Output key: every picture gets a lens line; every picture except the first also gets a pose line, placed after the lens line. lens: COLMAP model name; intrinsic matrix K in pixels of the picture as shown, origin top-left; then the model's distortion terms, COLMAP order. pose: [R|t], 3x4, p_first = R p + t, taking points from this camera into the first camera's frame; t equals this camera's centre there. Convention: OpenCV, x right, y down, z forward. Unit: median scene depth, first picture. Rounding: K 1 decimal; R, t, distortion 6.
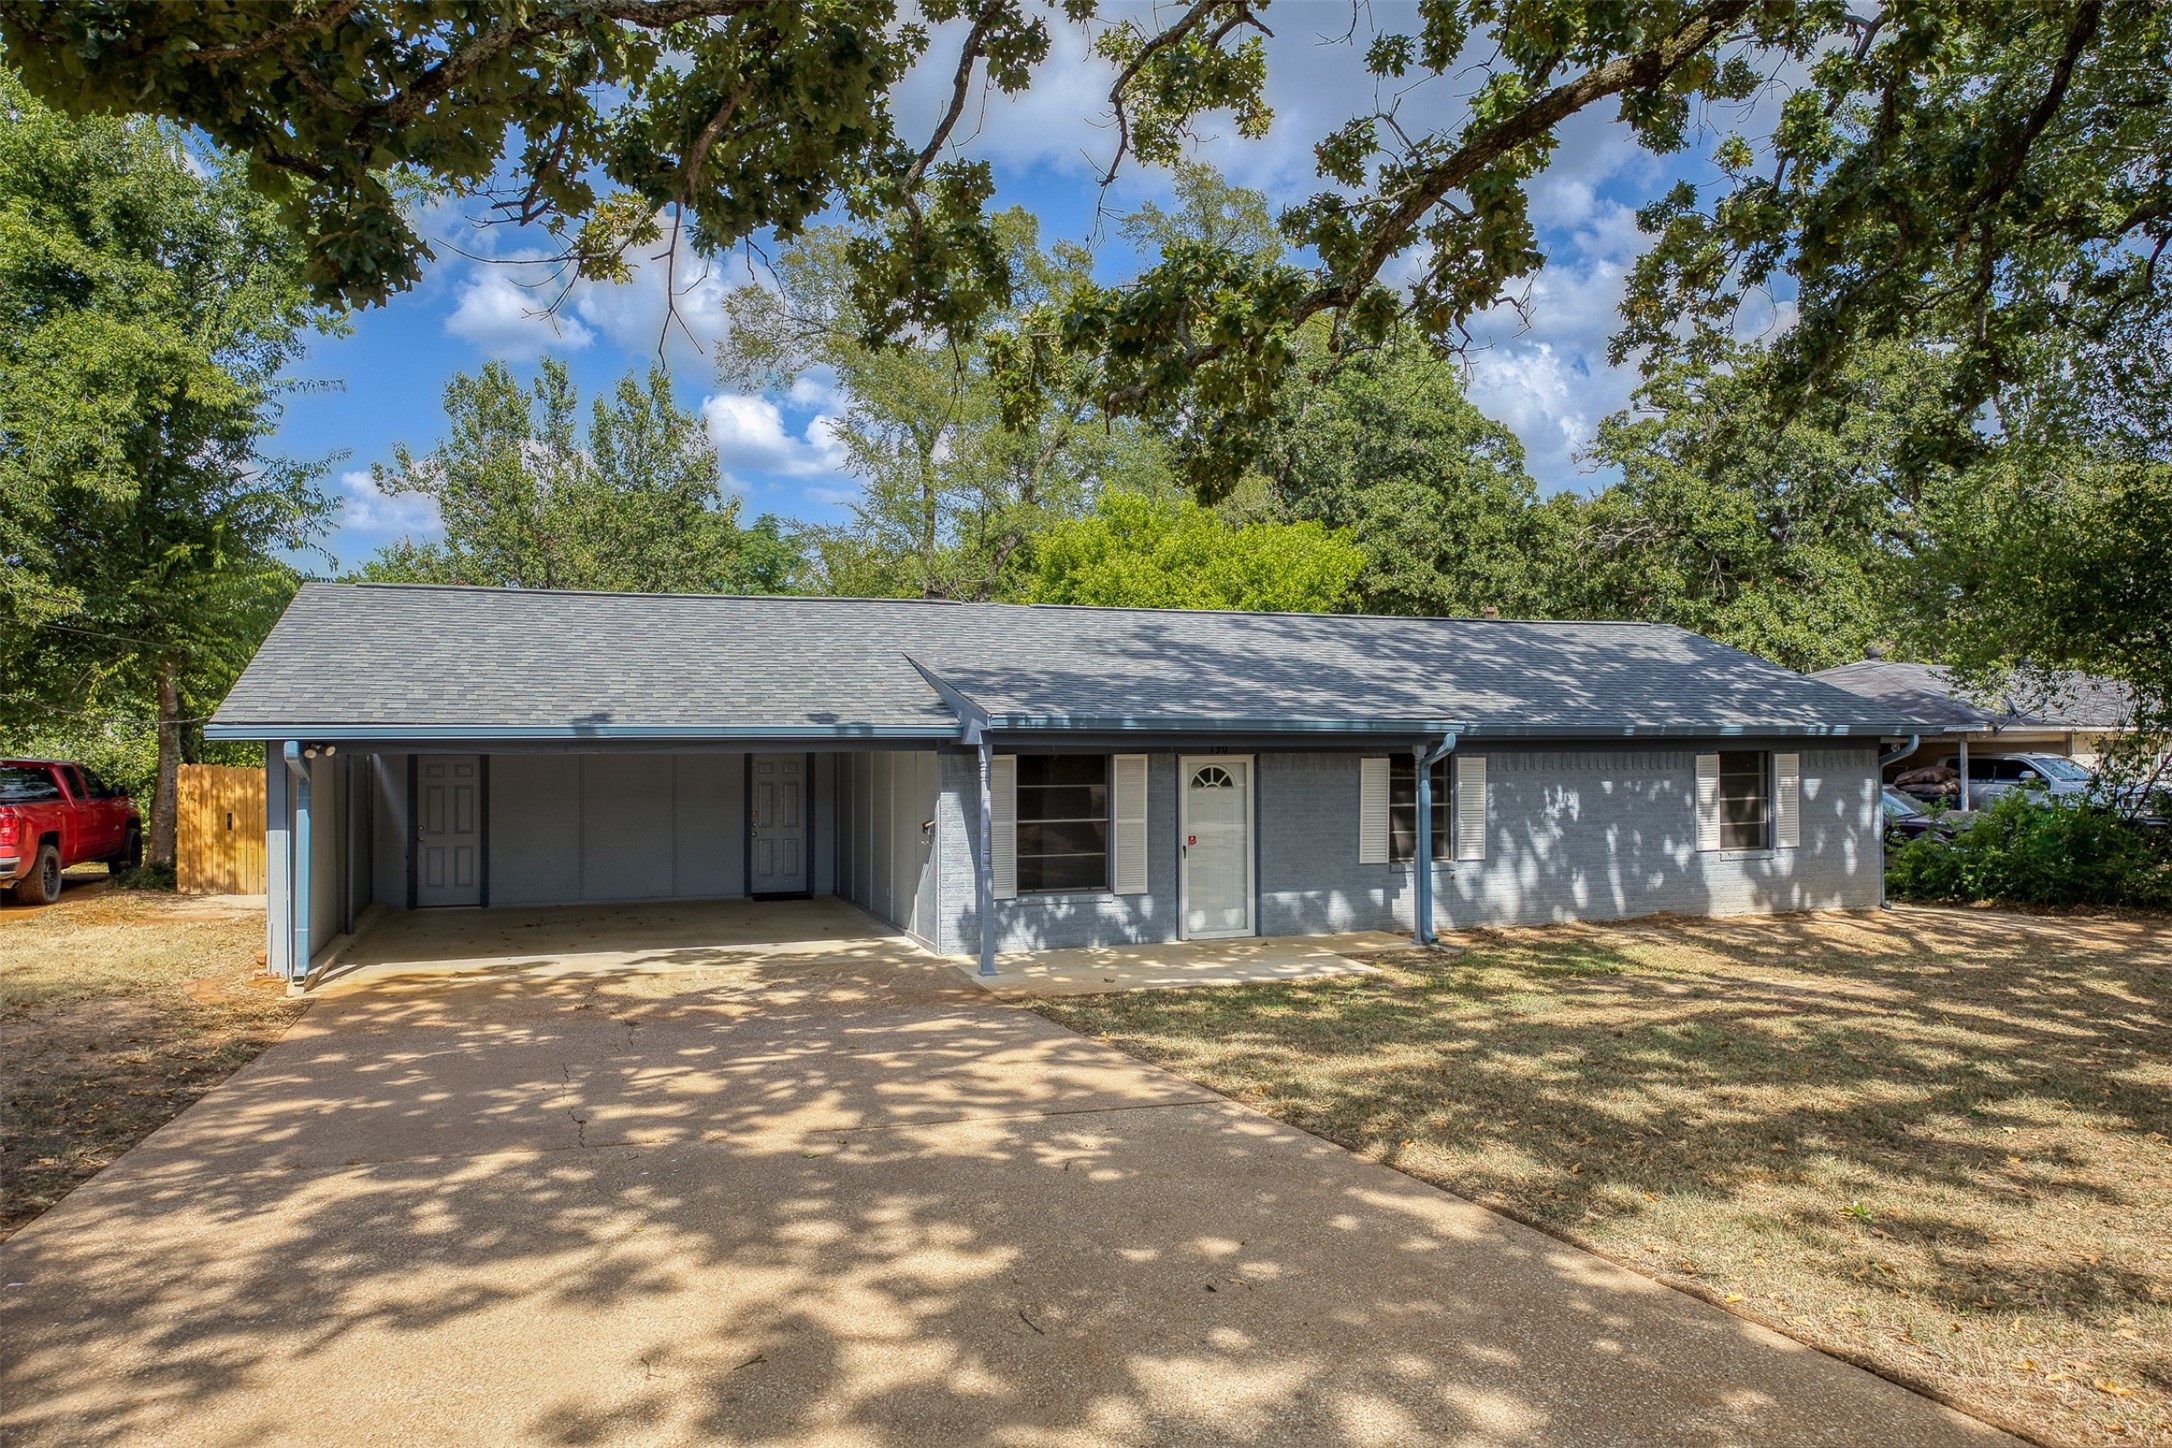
lens RADIAL K [[1452.8, 0, 1083.7], [0, 1452.8, 726.6], [0, 0, 1]] dist [-0.011919, -0.006228]
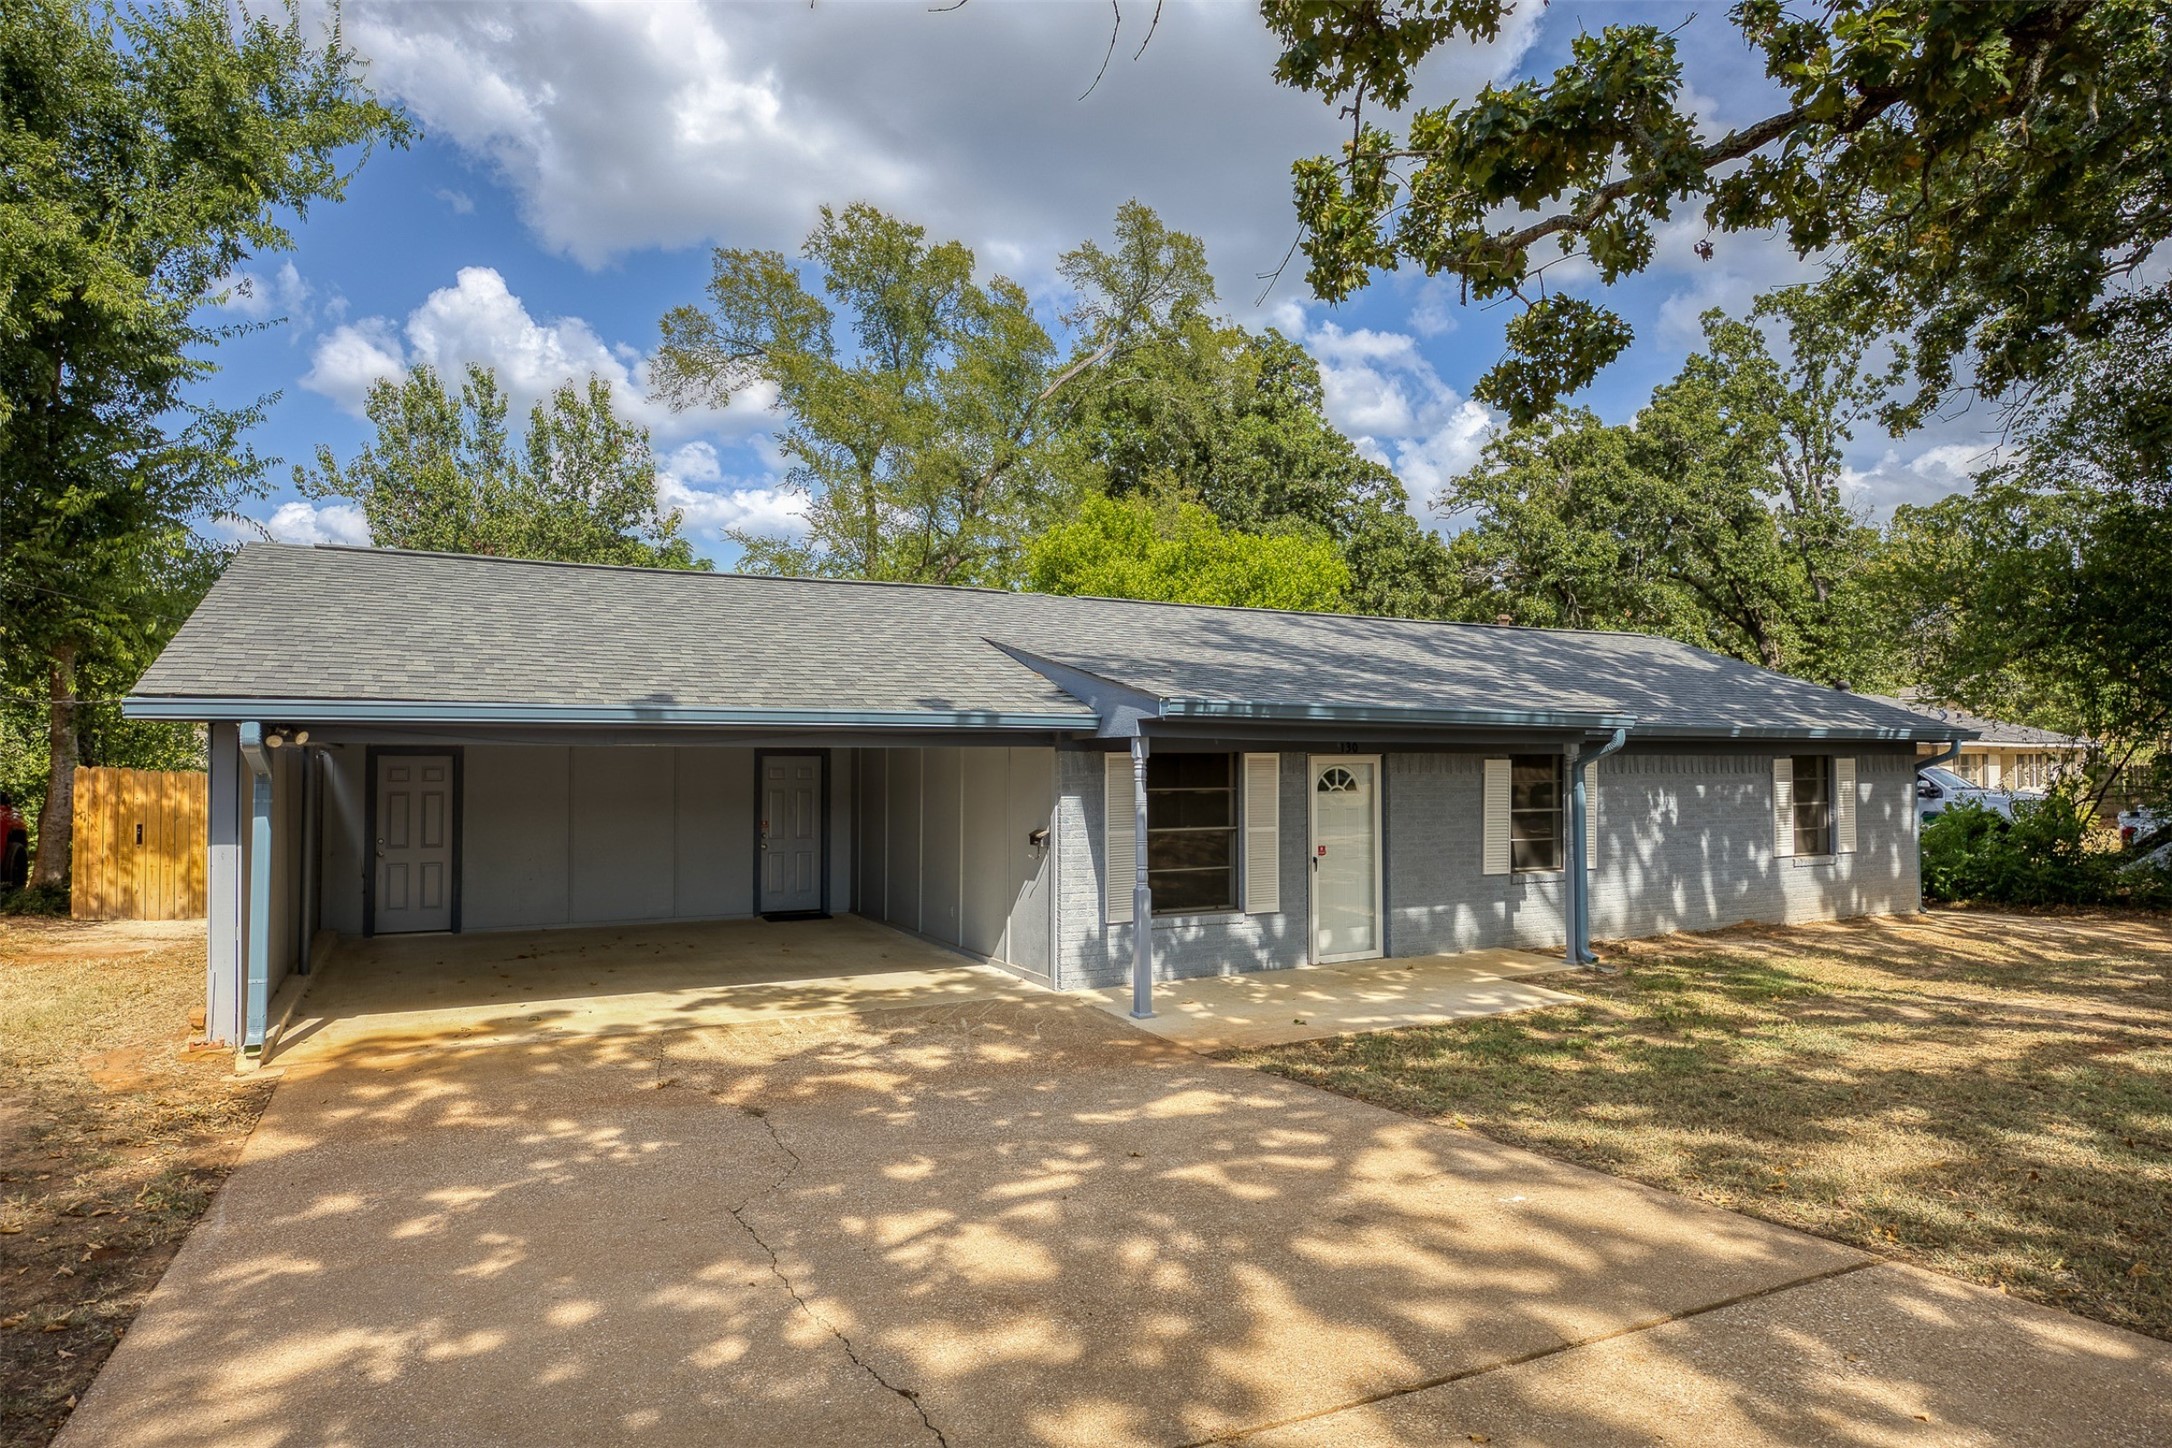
lens RADIAL K [[1248.6, 0, 1087.9], [0, 1248.6, 730.8], [0, 0, 1]] dist [-0.033495, 0.006809]
pose [[0.991054, 0.005485, 0.133350, -0.154843], [-0.003448, 0.999874, -0.015507, 0.016153], [-0.133418, 0.014909, 0.990948, 0.242304]]
